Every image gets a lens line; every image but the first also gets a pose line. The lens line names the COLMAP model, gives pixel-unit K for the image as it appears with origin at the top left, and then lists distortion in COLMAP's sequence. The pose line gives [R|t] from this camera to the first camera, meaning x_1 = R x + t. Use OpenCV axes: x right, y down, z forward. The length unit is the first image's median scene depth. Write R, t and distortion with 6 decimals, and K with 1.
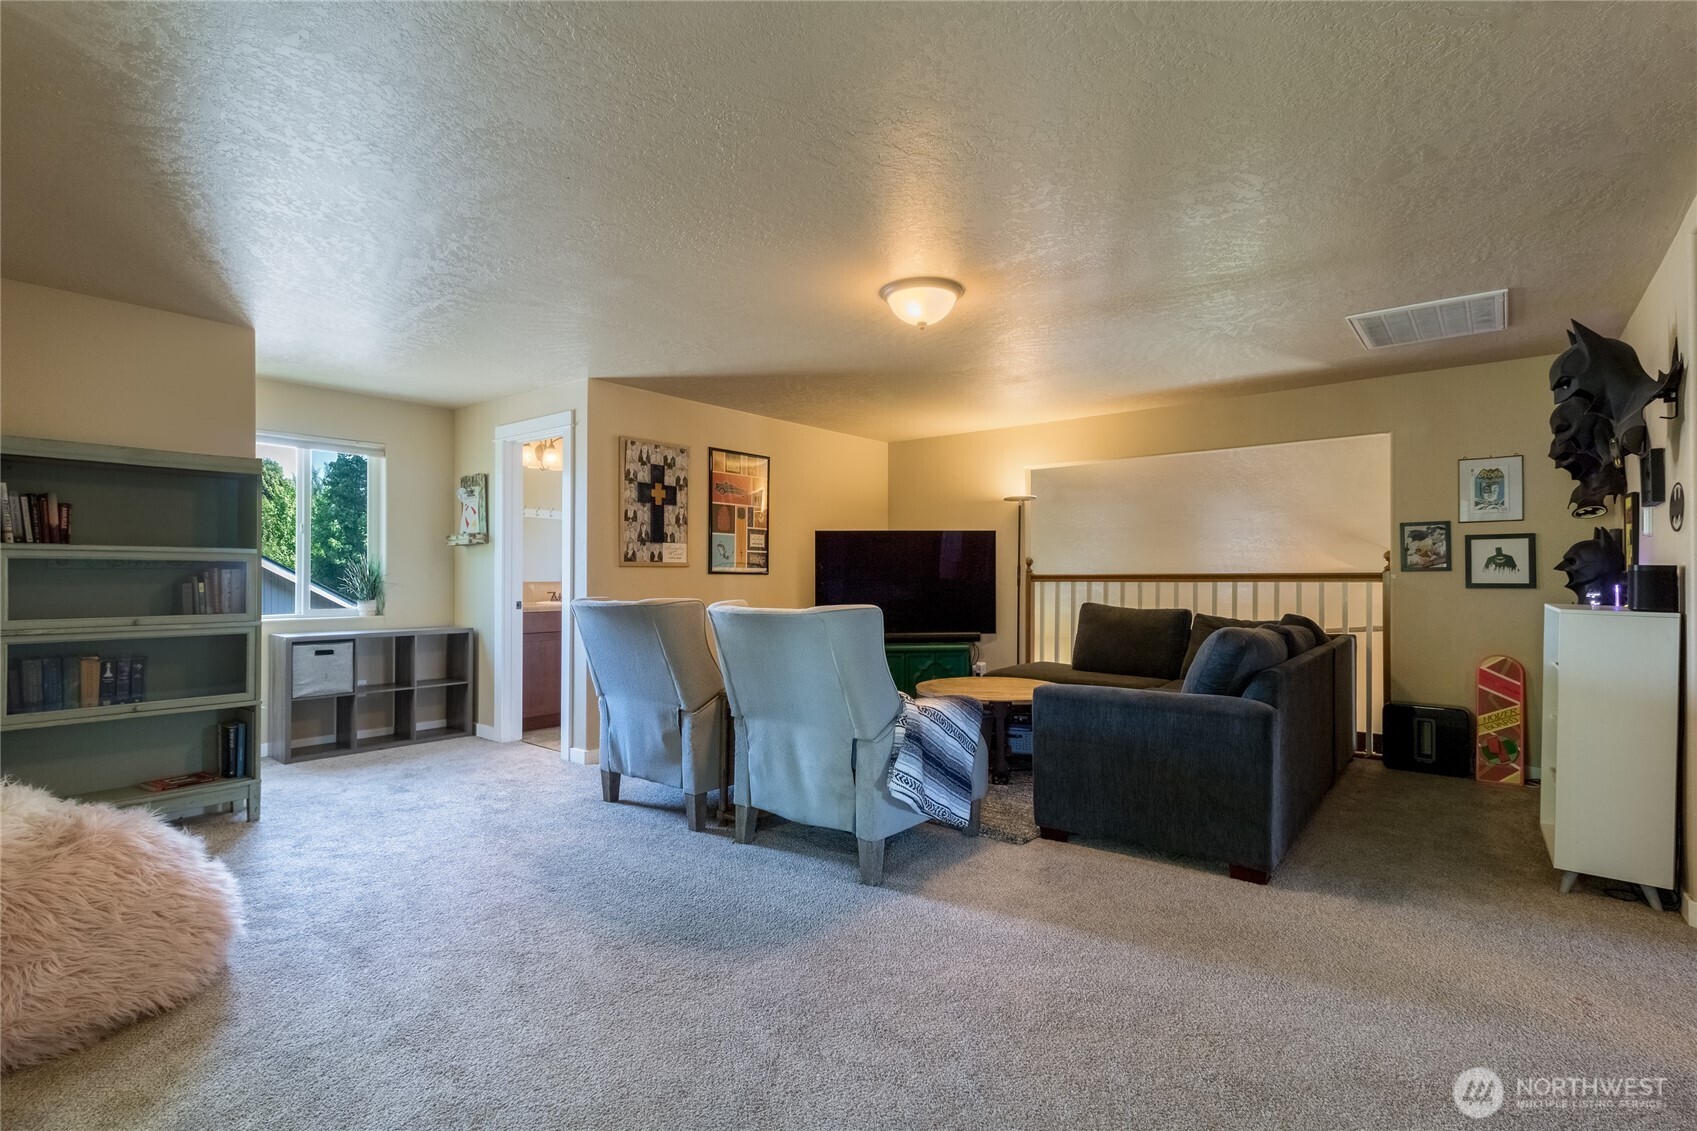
lens RADIAL K [[790.2, 0, 848.8], [0, 790.2, 566.0], [0, 0, 1]] dist [0.000804, 0.000936]
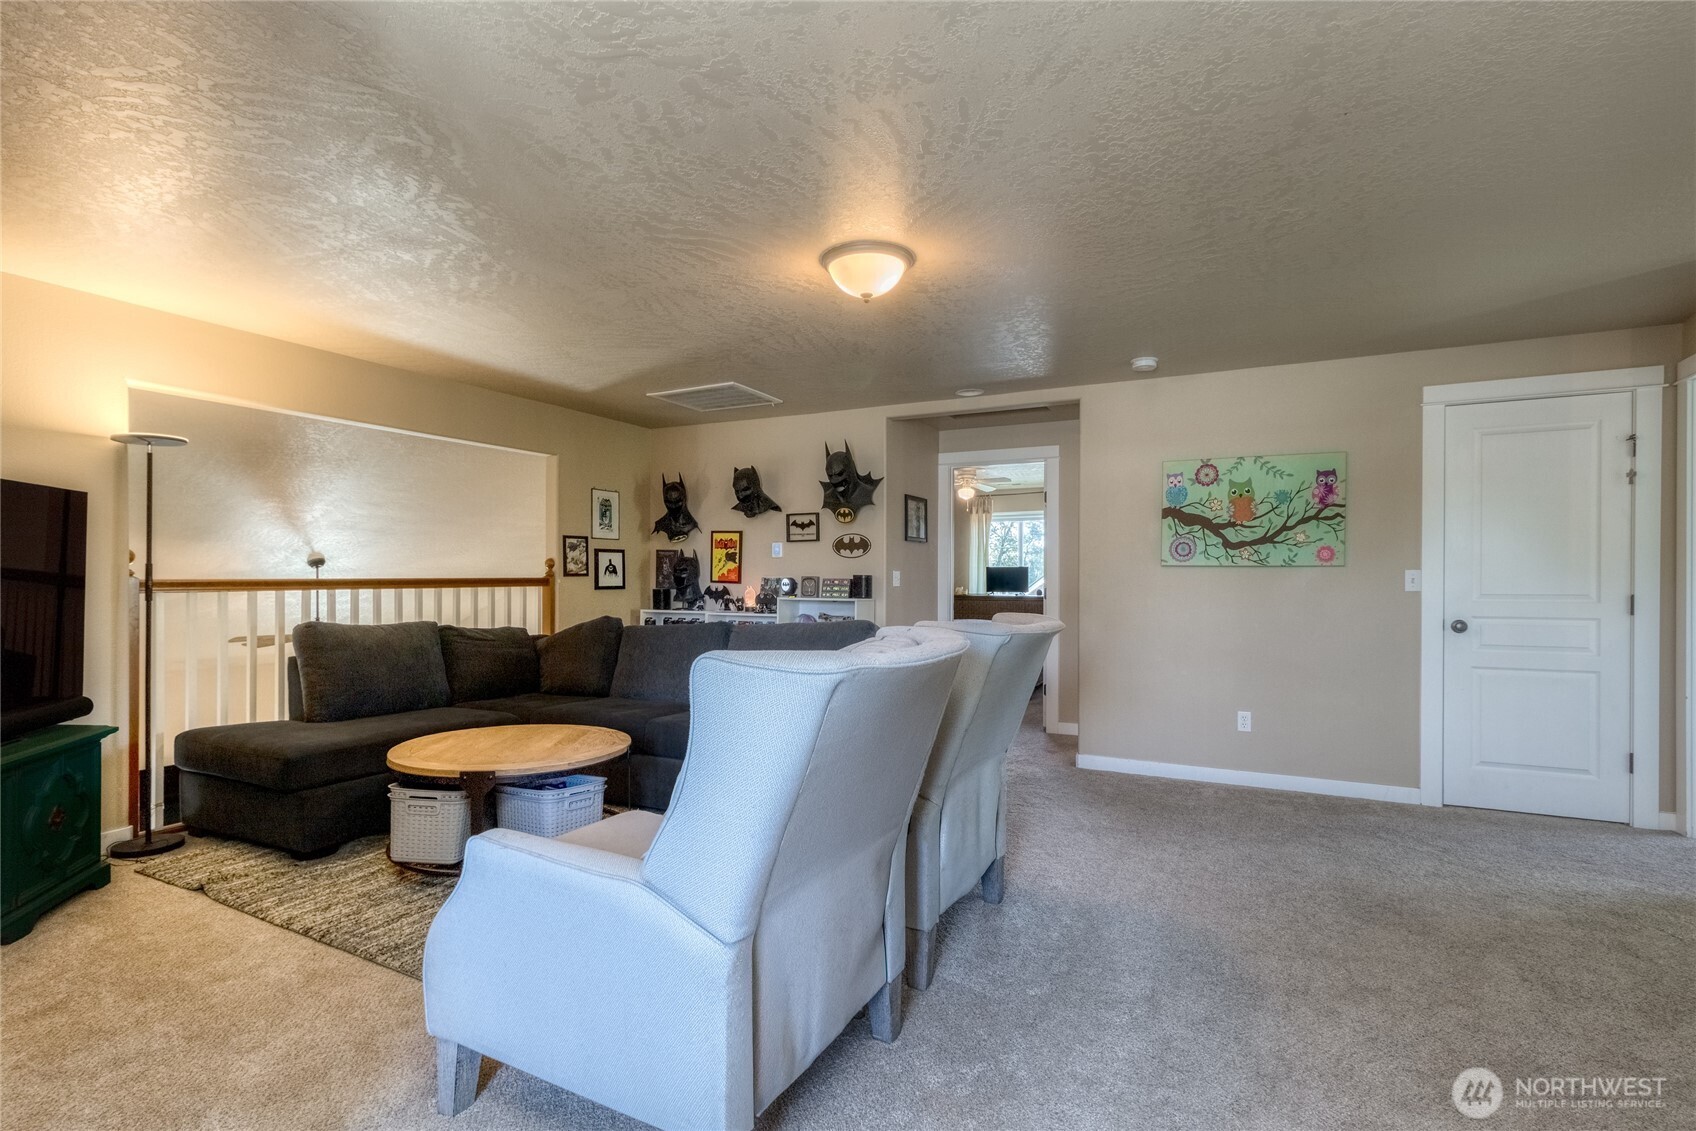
lens RADIAL K [[789.8, 0, 851.3], [0, 789.8, 576.1], [0, 0, 1]] dist [0.000804, 0.000936]
pose [[-0.183132, 0.009118, 0.983046, -0.520522], [-0.002566, 0.999949, -0.009752, 0.016176], [-0.983085, -0.004308, -0.183099, 0.801023]]
